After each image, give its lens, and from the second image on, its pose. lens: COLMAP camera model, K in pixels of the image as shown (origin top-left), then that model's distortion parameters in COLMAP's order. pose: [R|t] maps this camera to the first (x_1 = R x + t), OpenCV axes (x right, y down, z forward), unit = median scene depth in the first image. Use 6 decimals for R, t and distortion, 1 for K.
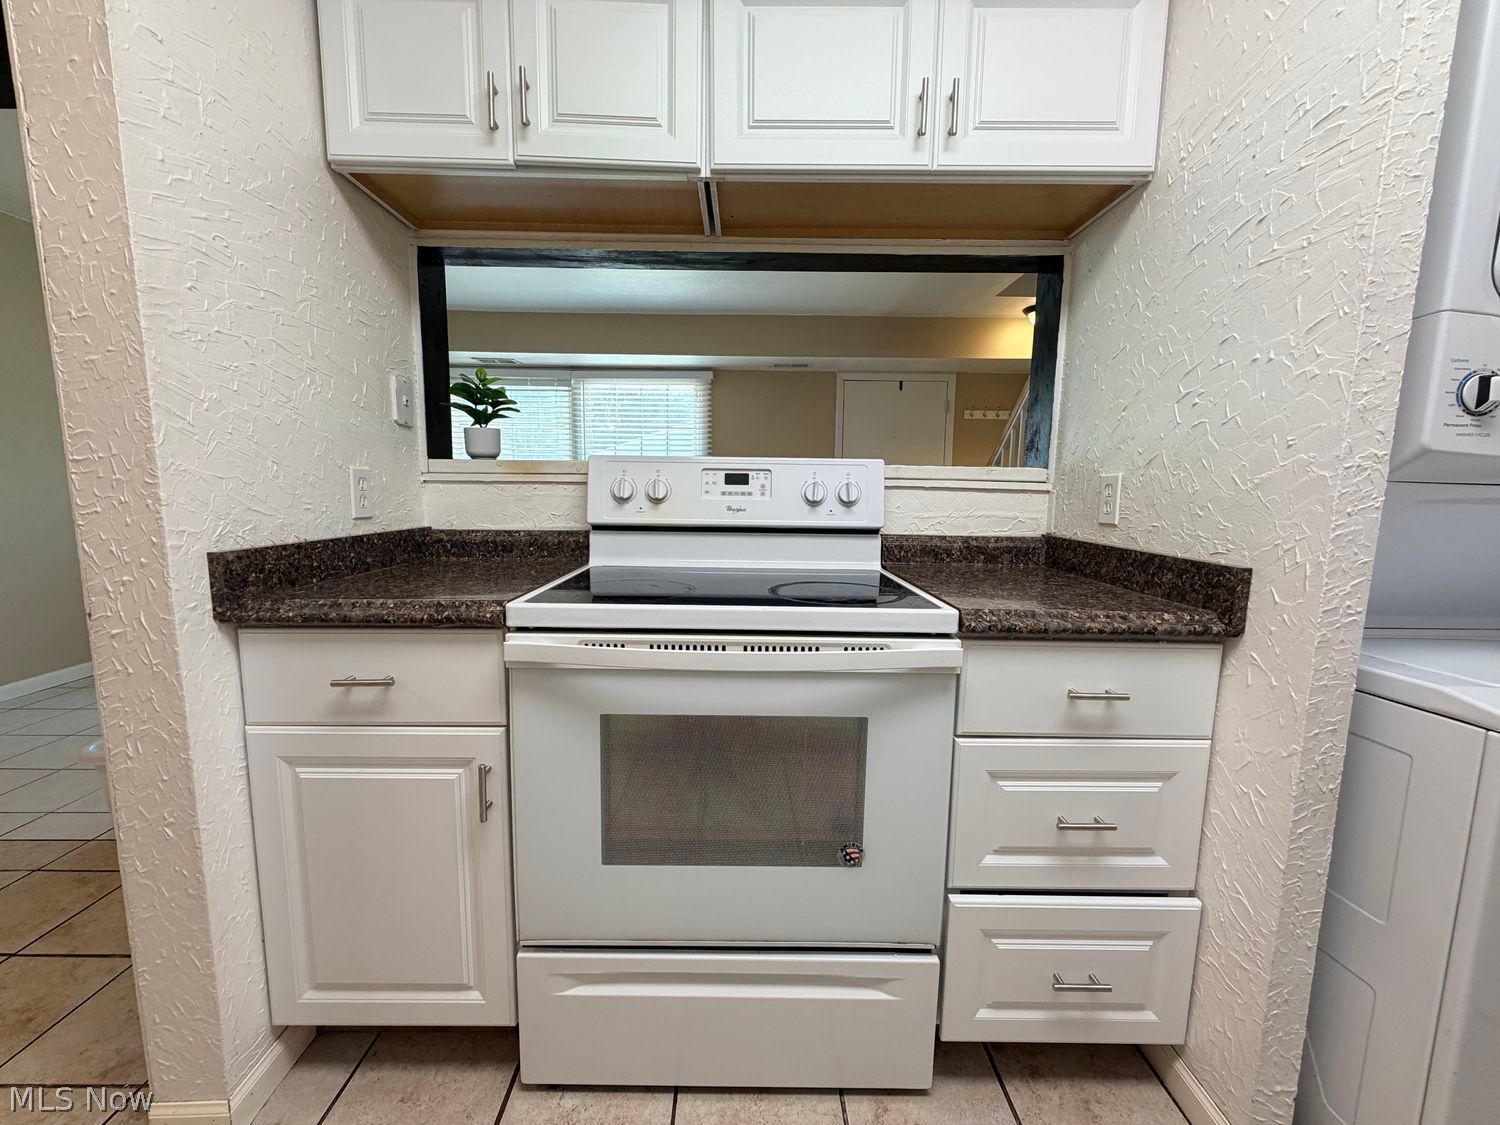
lens RADIAL K [[595.7, 0, 747.2], [0, 595.7, 562.5], [0, 0, 1]] dist [0.001271, -0.001282]
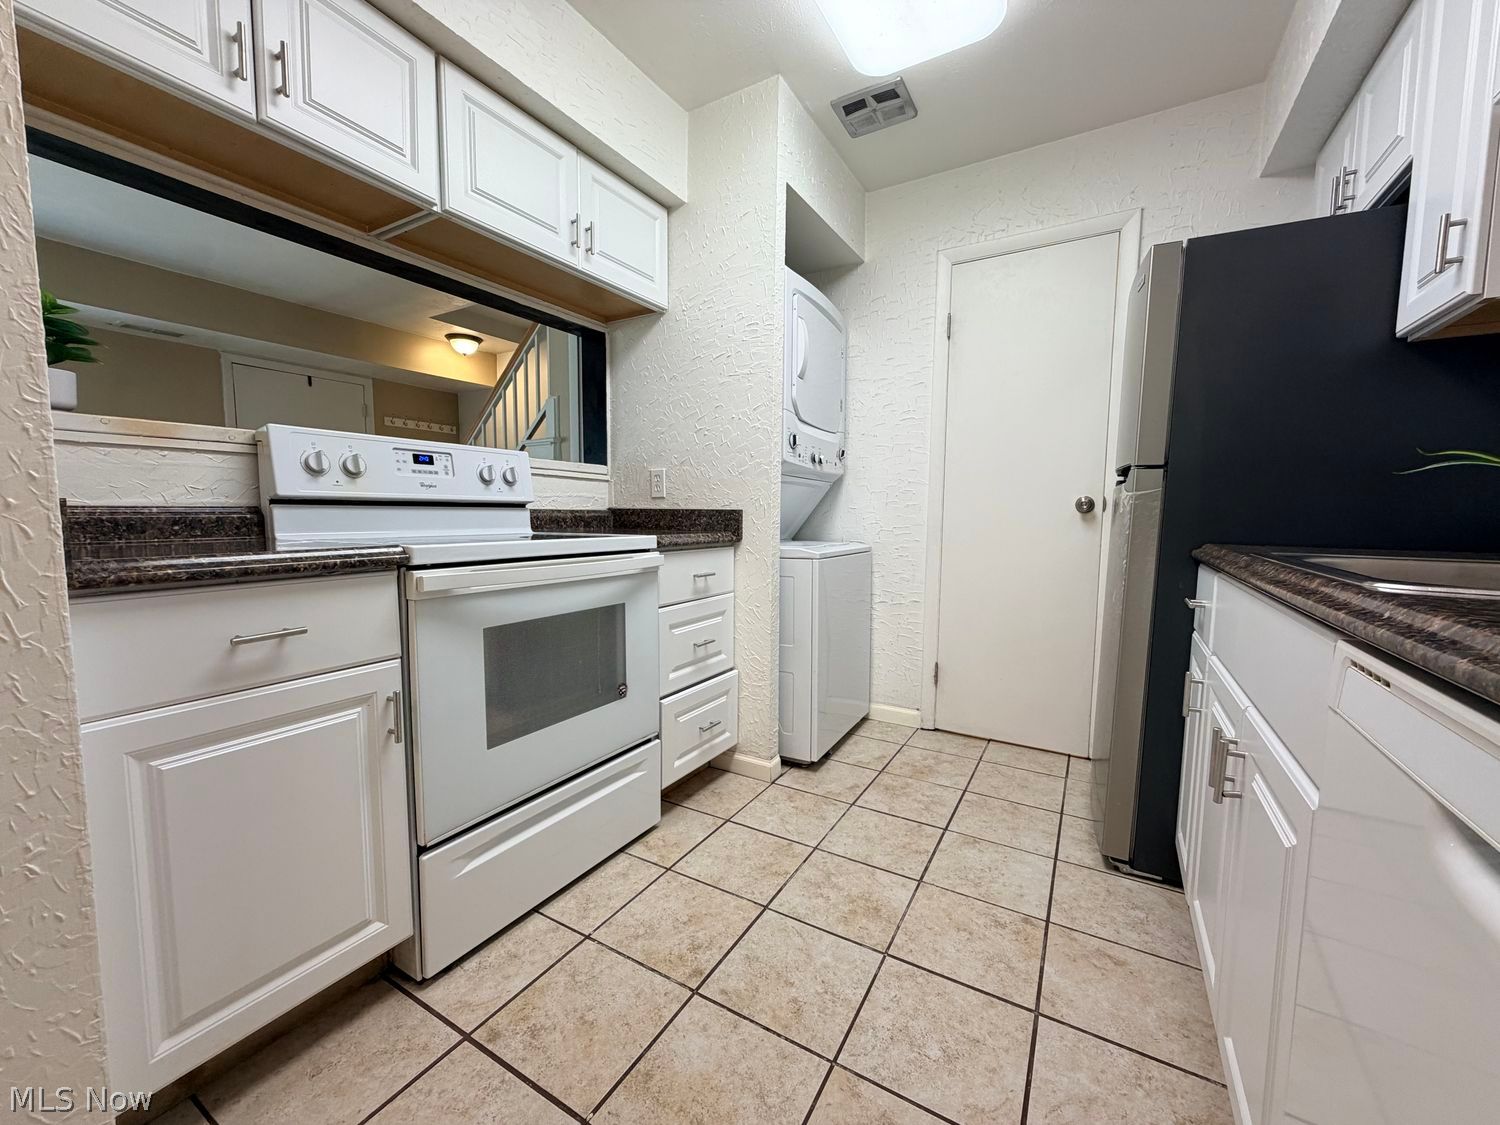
lens RADIAL K [[595.7, 0, 748.2], [0, 595.7, 561.0], [0, 0, 1]] dist [0.001271, -0.001282]
pose [[0.516246, -0.080722, 0.852628, -0.981729], [0.108166, 0.993722, 0.028588, 0.127627], [-0.849582, 0.077467, 0.521736, -0.163361]]
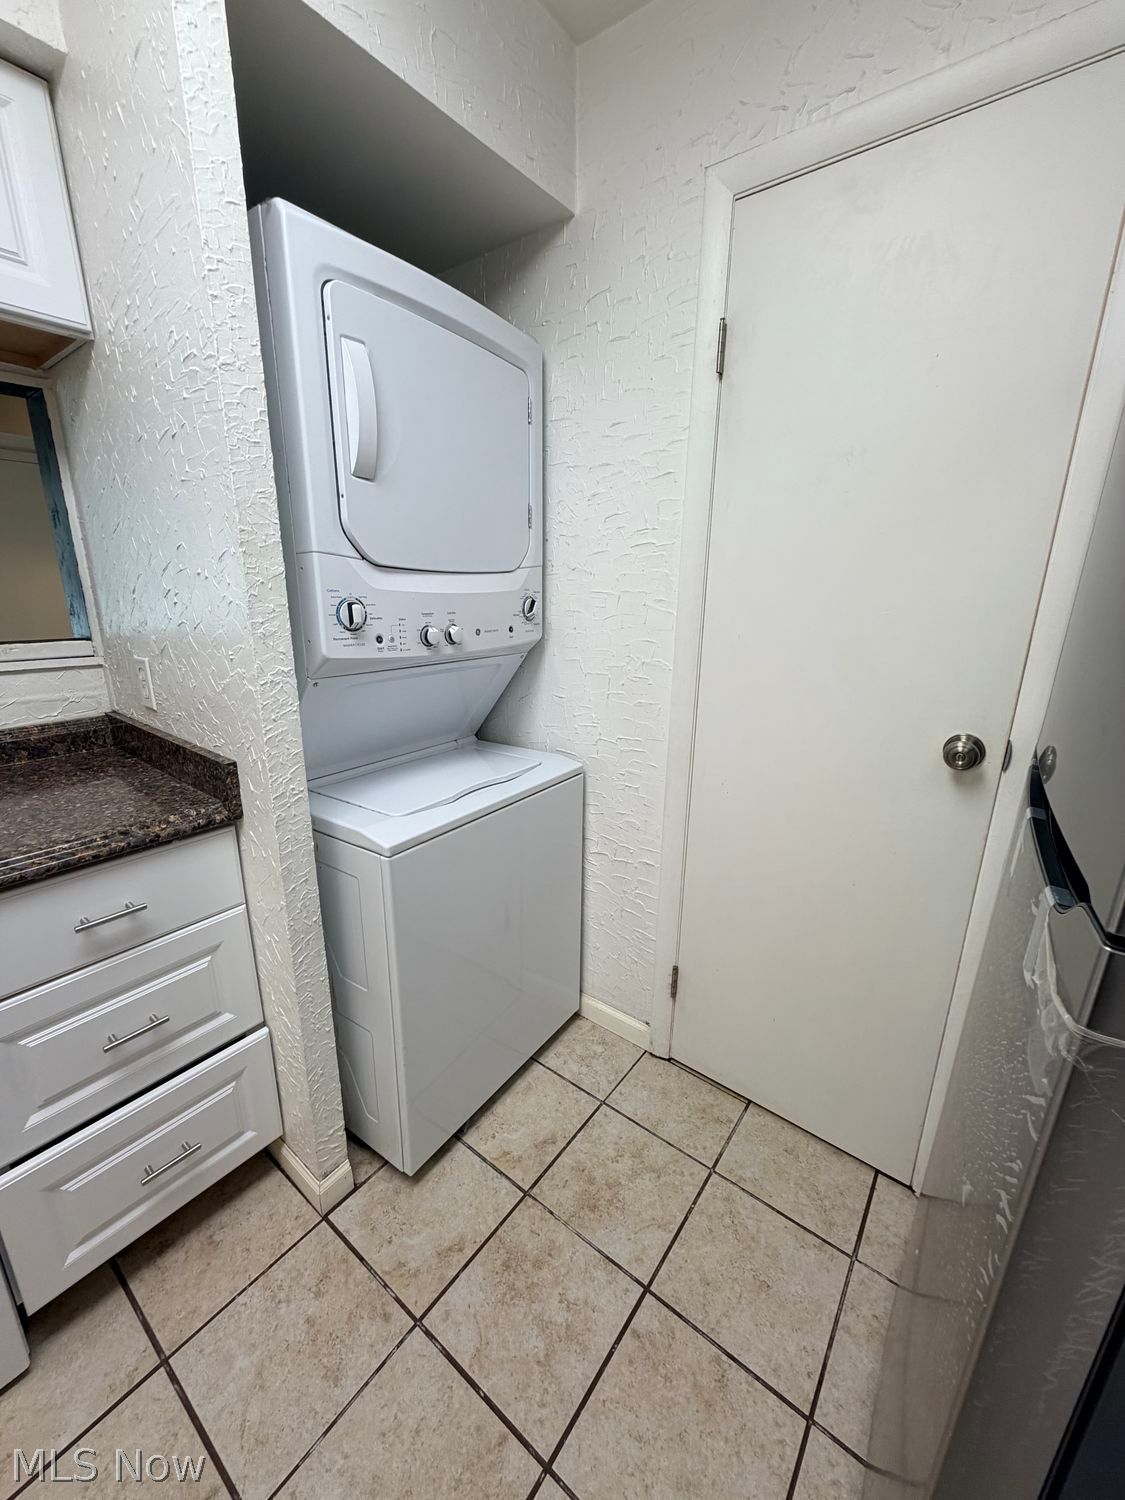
lens RADIAL K [[595.7, 0, 563.5], [0, 595.7, 745.0], [0, 0, 1]] dist [0.001271, -0.001282]
pose [[0.615151, -0.218143, 0.757630, 0.338283], [0.098035, 0.974666, 0.201035, -0.172248], [-0.782291, -0.049393, 0.620952, -0.186553]]
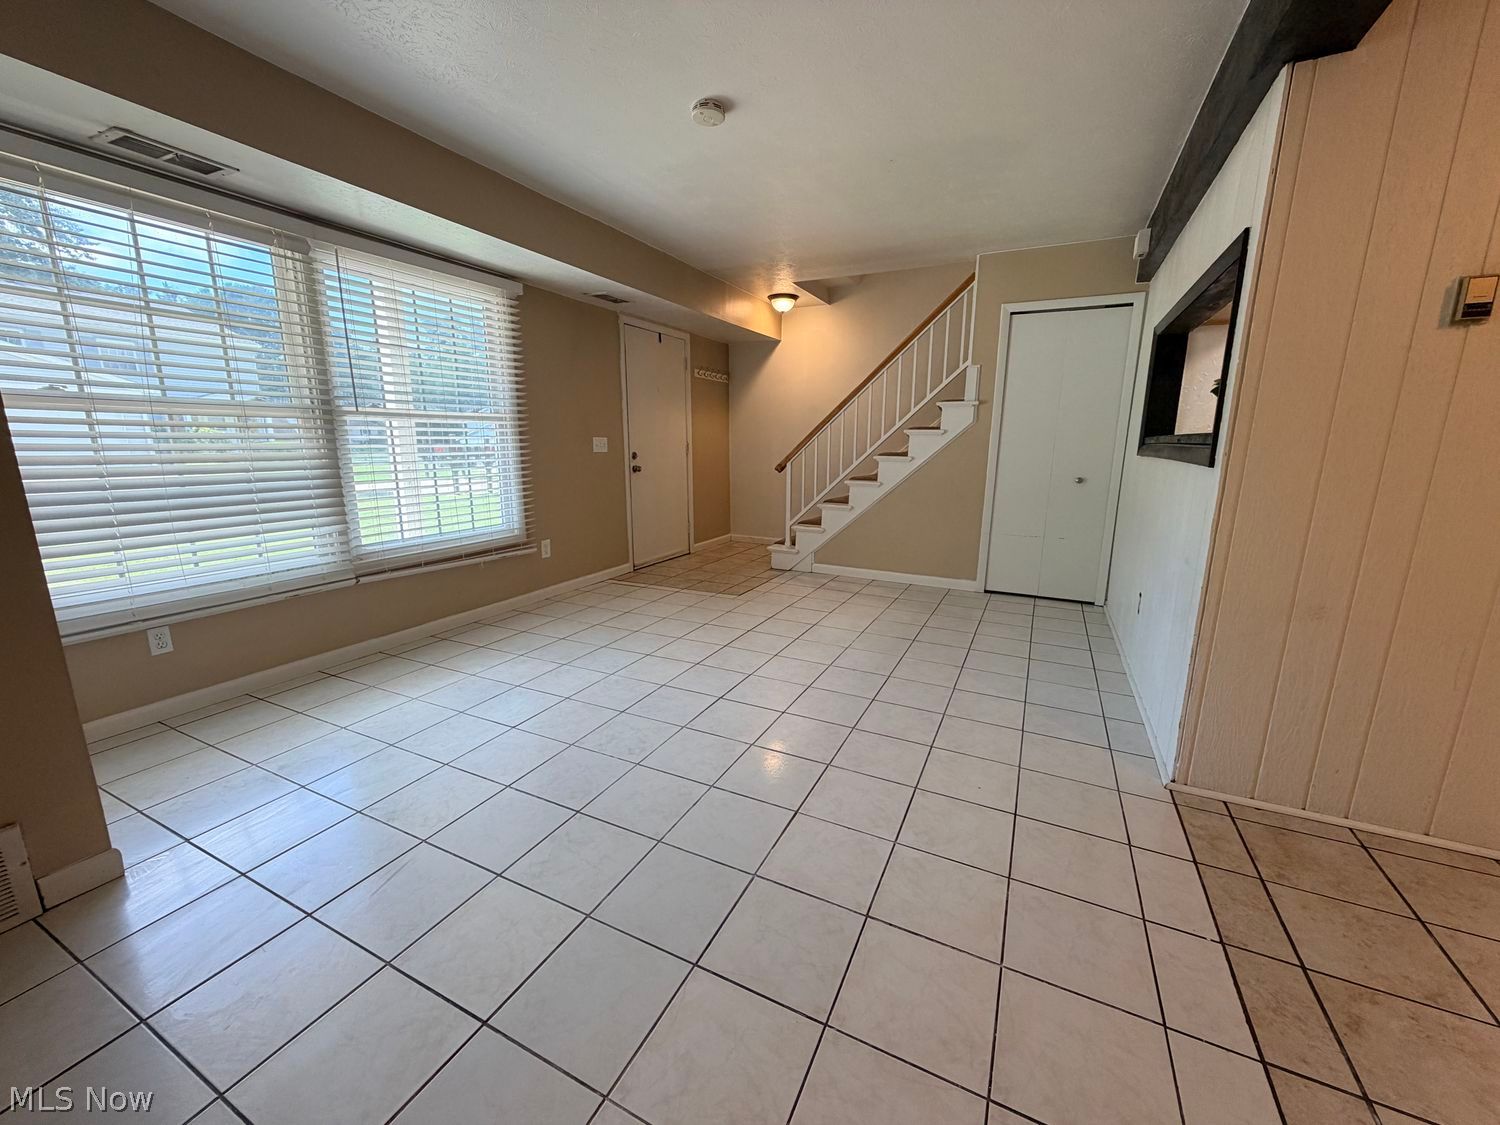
lens RADIAL K [[595.7, 0, 745.8], [0, 595.7, 562.3], [0, 0, 1]] dist [0.001271, -0.001282]
pose [[0.450980, -0.193392, 0.871330, -3.088766], [0.117584, 0.980608, 0.156788, -0.321137], [-0.884755, 0.031746, 0.464975, 2.044691]]
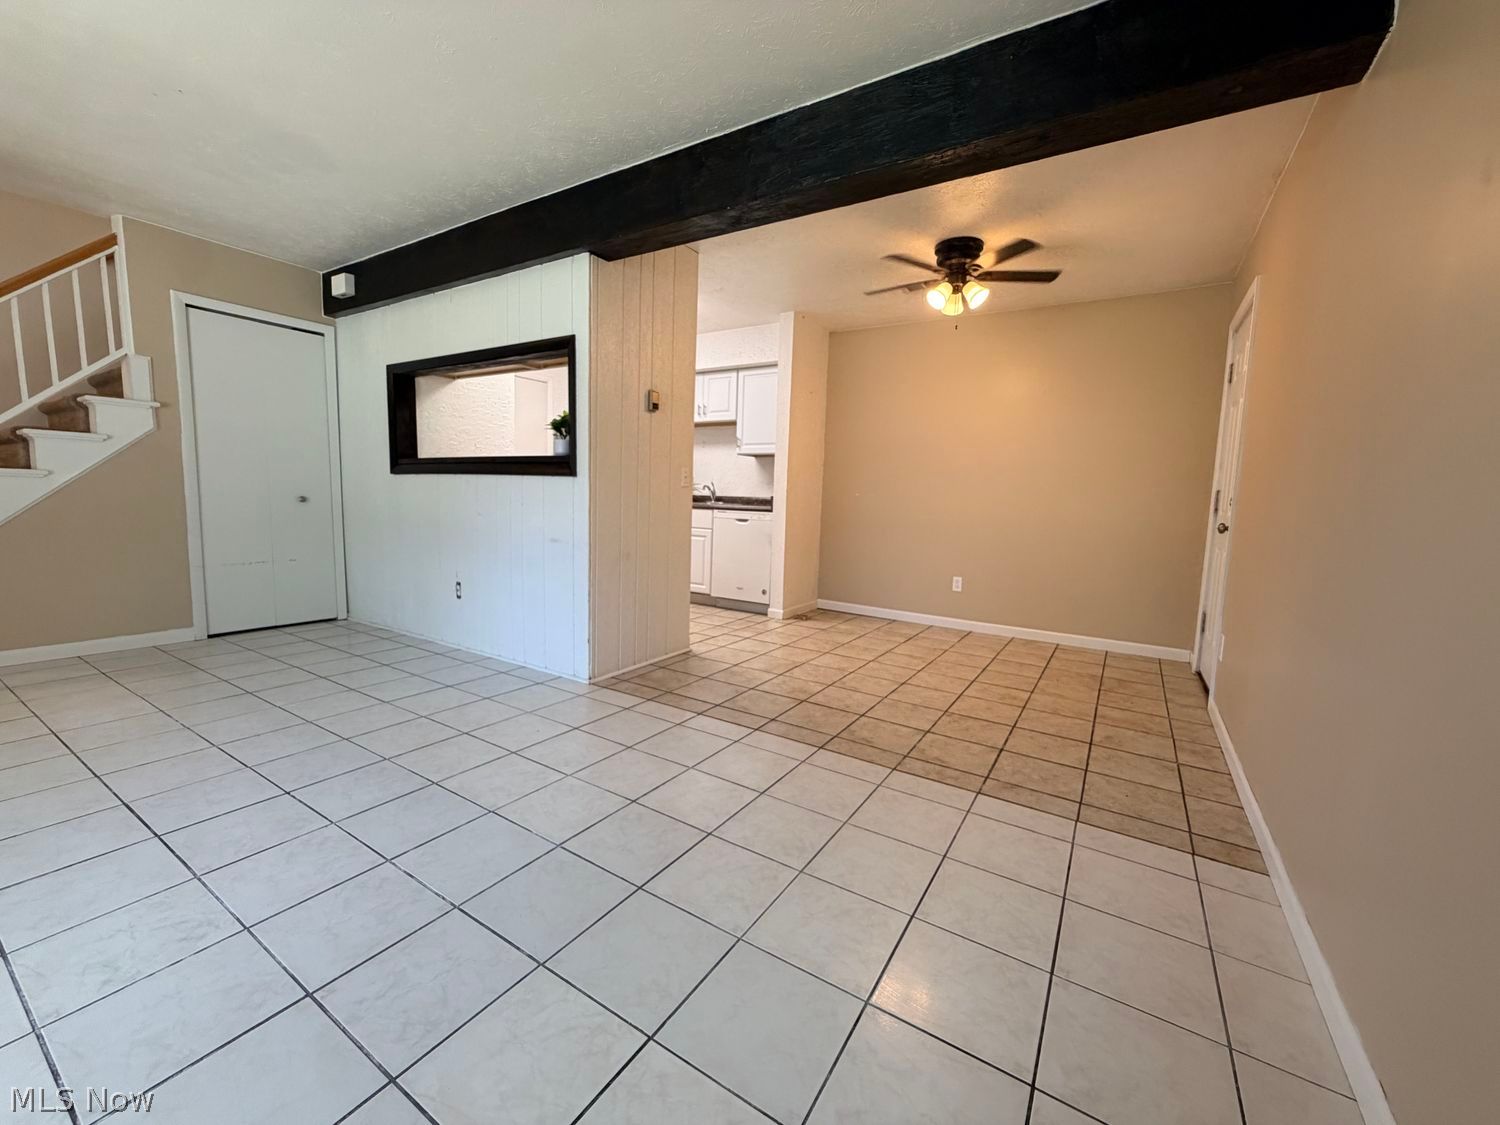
lens RADIAL K [[595.7, 0, 749.8], [0, 595.7, 561.6], [0, 0, 1]] dist [0.001271, -0.001282]
pose [[-0.842784, -0.102436, 0.528414, -3.111839], [0.025502, 0.973022, 0.229299, -0.395626], [-0.537647, 0.206726, -0.817435, 3.595120]]
